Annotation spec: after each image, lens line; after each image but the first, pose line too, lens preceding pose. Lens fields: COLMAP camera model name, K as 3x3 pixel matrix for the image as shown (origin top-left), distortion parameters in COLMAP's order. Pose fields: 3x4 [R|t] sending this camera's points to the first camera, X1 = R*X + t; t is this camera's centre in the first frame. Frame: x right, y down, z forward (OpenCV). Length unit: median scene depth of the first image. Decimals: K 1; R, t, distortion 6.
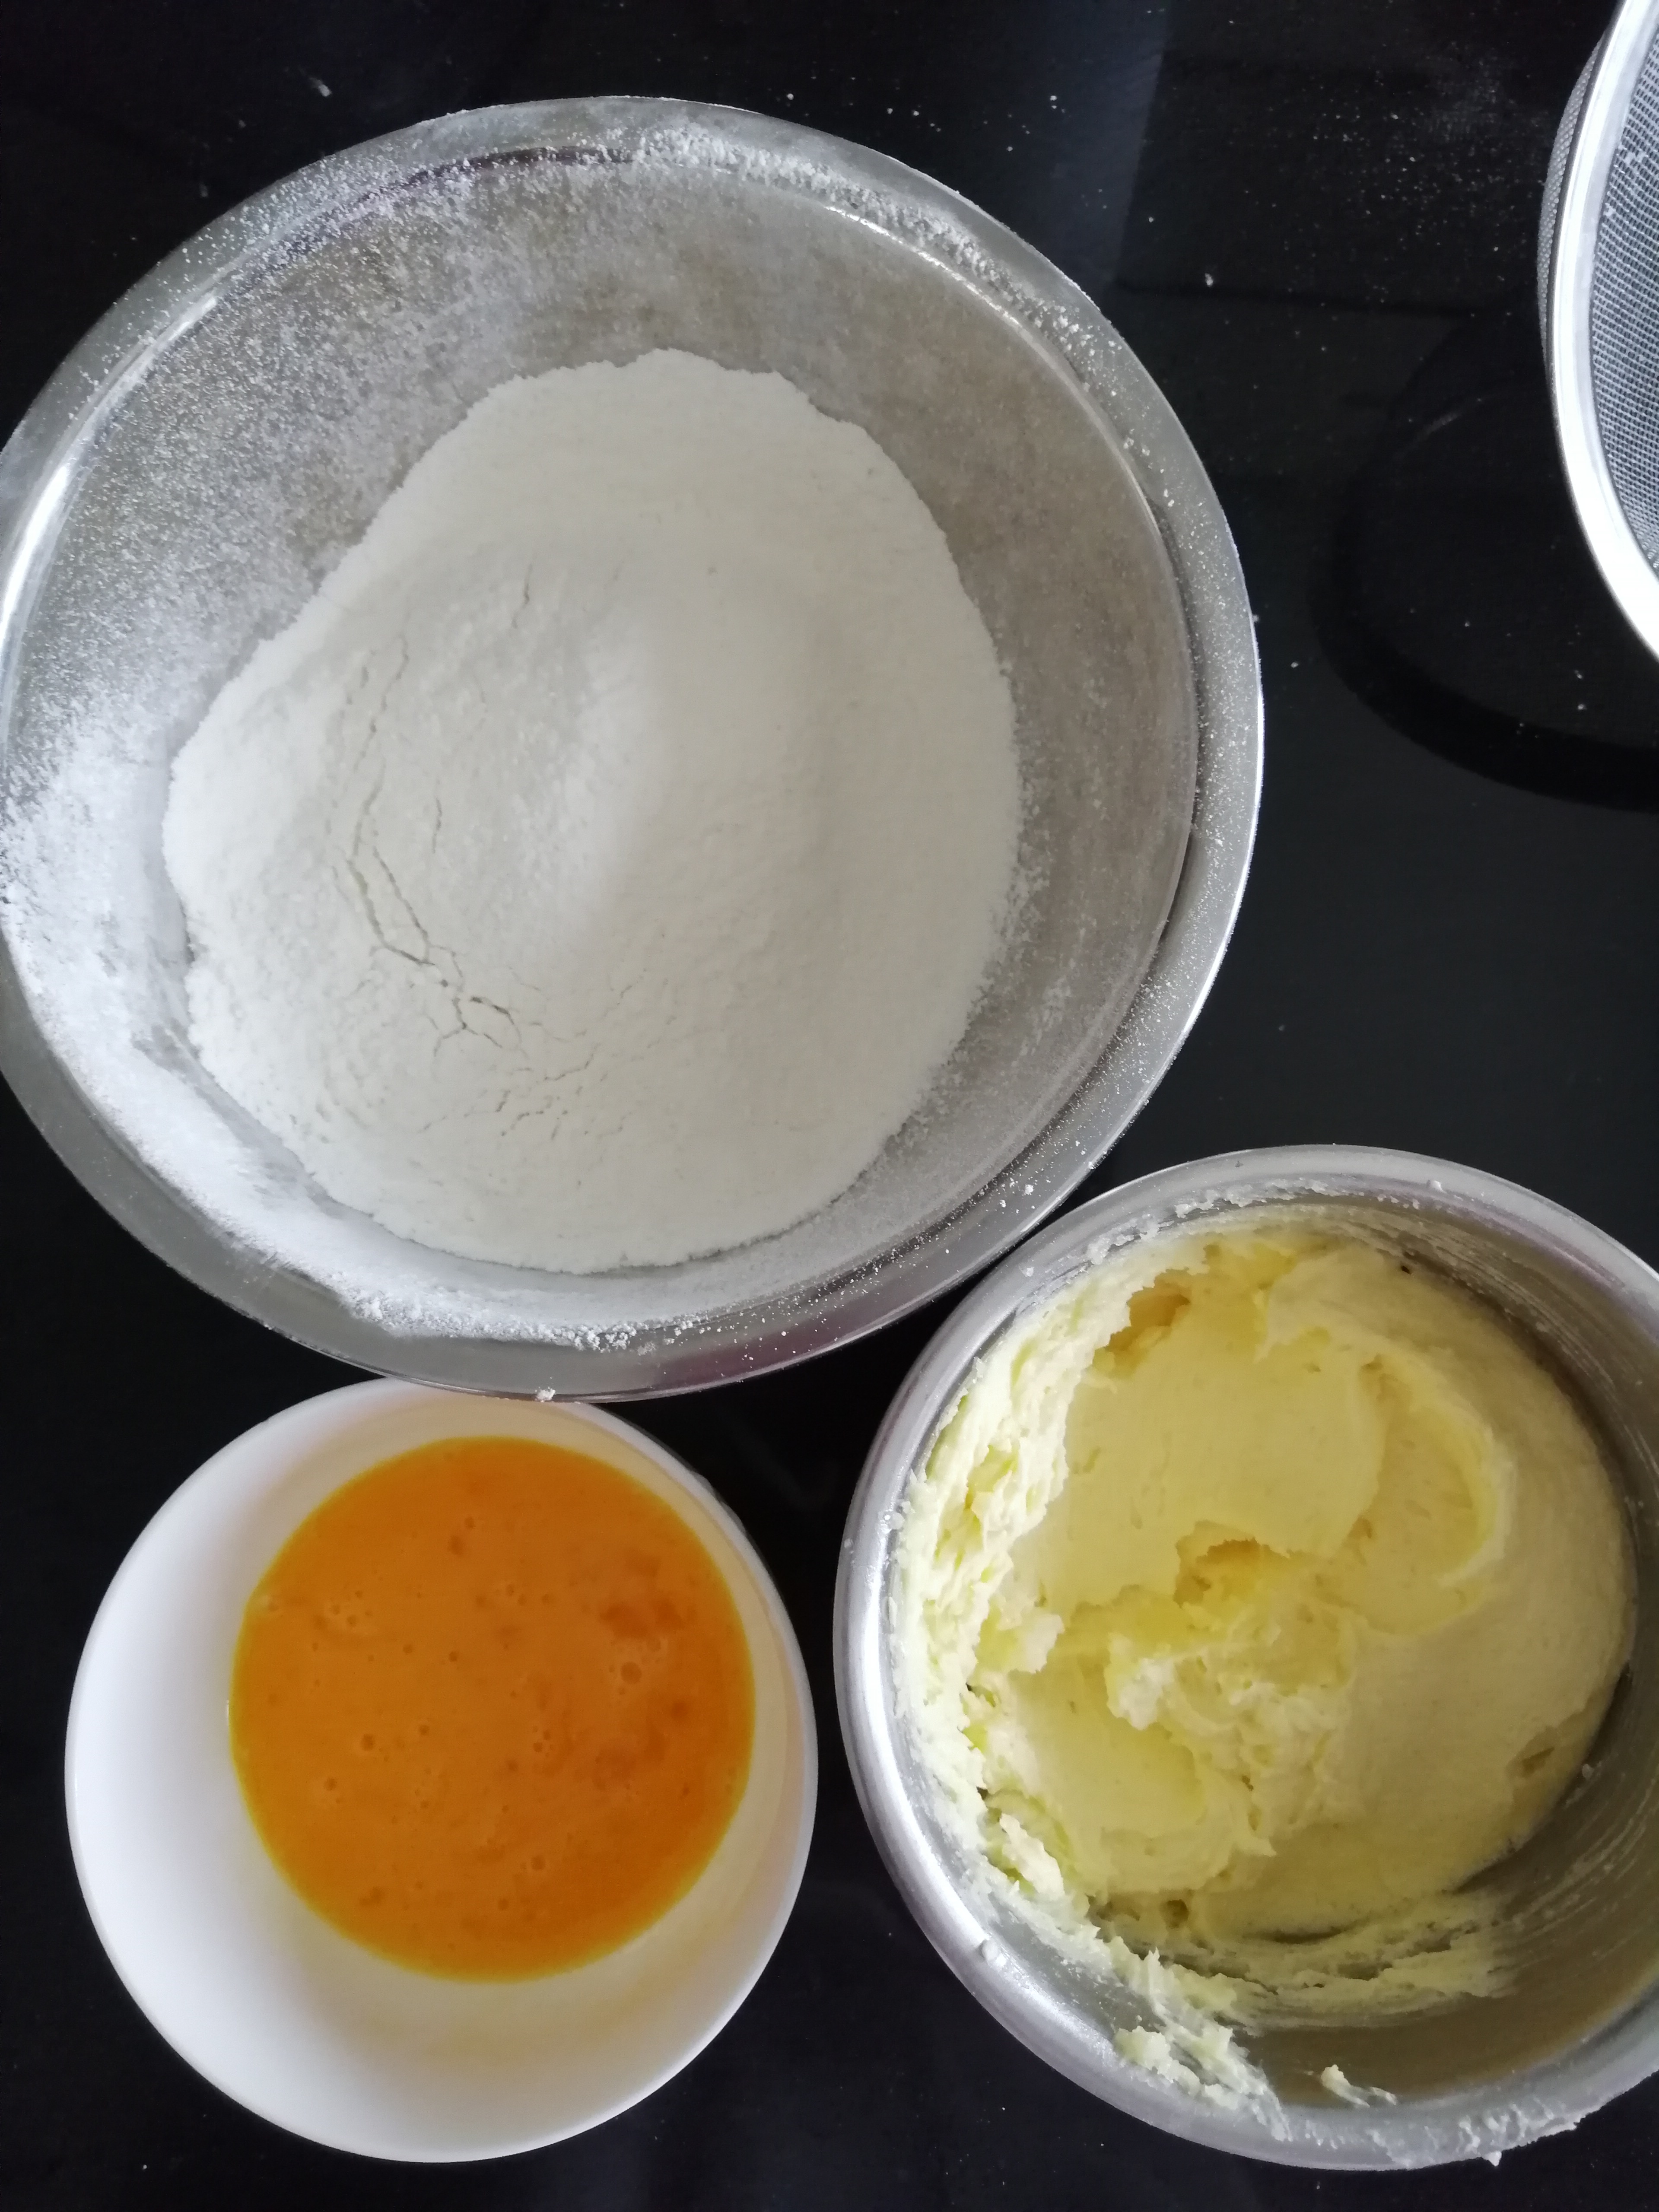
lens RADIAL K [[1822.4, 0, 829.5], [0, 1822.4, 1106.0], [0, 0, 1]] dist [-0.011376, 0.056526]
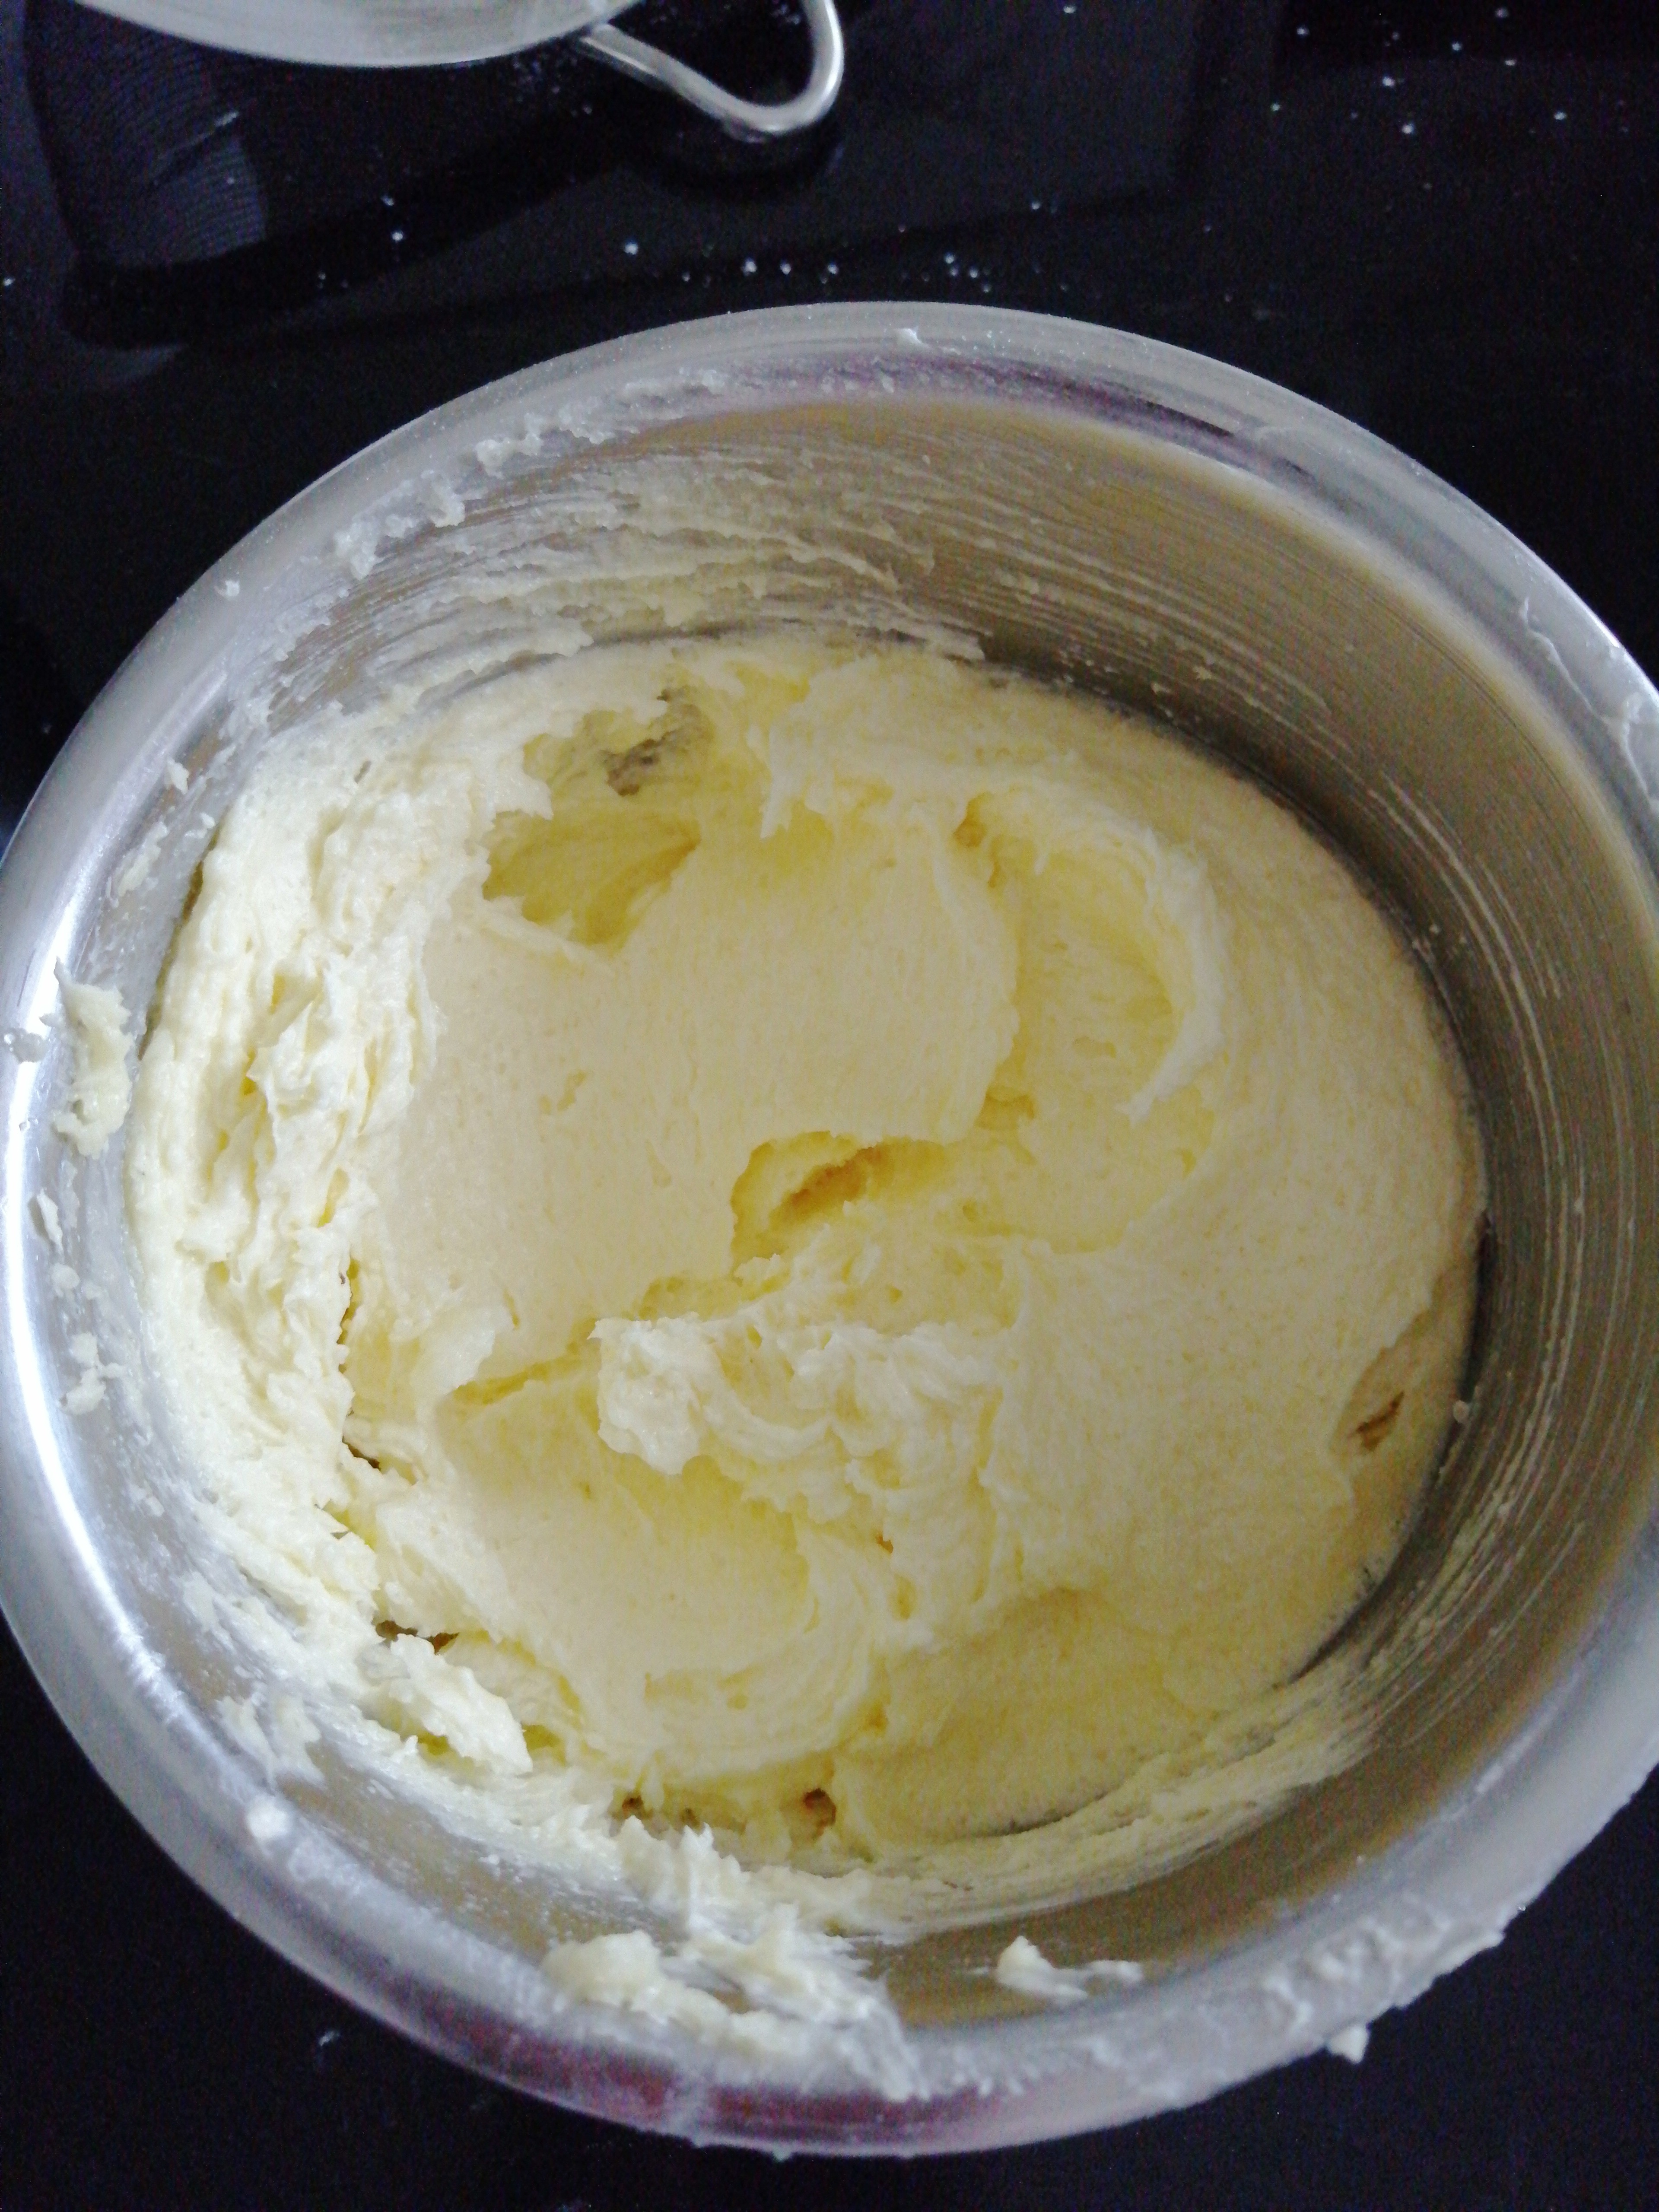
lens RADIAL K [[1822.4, 0, 829.5], [0, 1822.4, 1106.0], [0, 0, 1]] dist [-0.011376, 0.056526]
pose [[0.983481, -0.177259, 0.036662, 0.223808], [0.180949, 0.968045, -0.173624, 0.347708], [-0.004714, 0.177390, 0.984129, 0.436038]]
